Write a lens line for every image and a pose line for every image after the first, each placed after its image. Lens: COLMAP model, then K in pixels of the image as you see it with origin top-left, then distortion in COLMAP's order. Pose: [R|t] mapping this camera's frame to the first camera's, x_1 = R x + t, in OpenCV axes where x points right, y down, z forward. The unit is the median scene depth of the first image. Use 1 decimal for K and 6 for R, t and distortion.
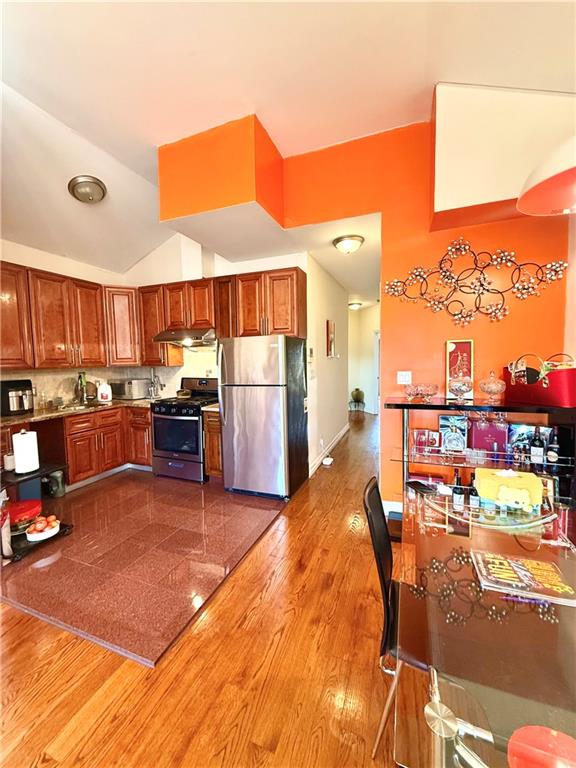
lens RADIAL K [[305.6, 0, 289.5], [0, 305.6, 381.8], [0, 0, 1]] dist [-0.000120, -0.000462]
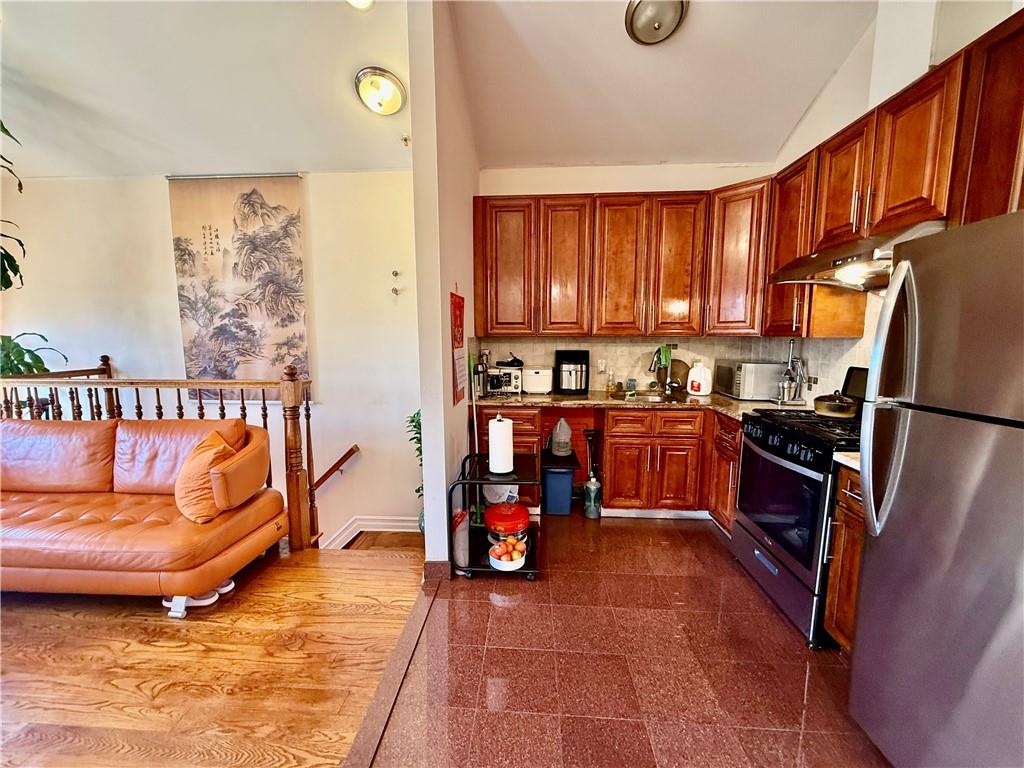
lens RADIAL K [[407.4, 0, 512.4], [0, 407.4, 383.8], [0, 0, 1]] dist [-0.000120, -0.000462]
pose [[0.298110, 0.126871, -0.946063, 0.041298], [-0.076067, 0.991133, 0.108946, -0.018763], [0.951496, 0.039487, 0.305117, 0.476435]]
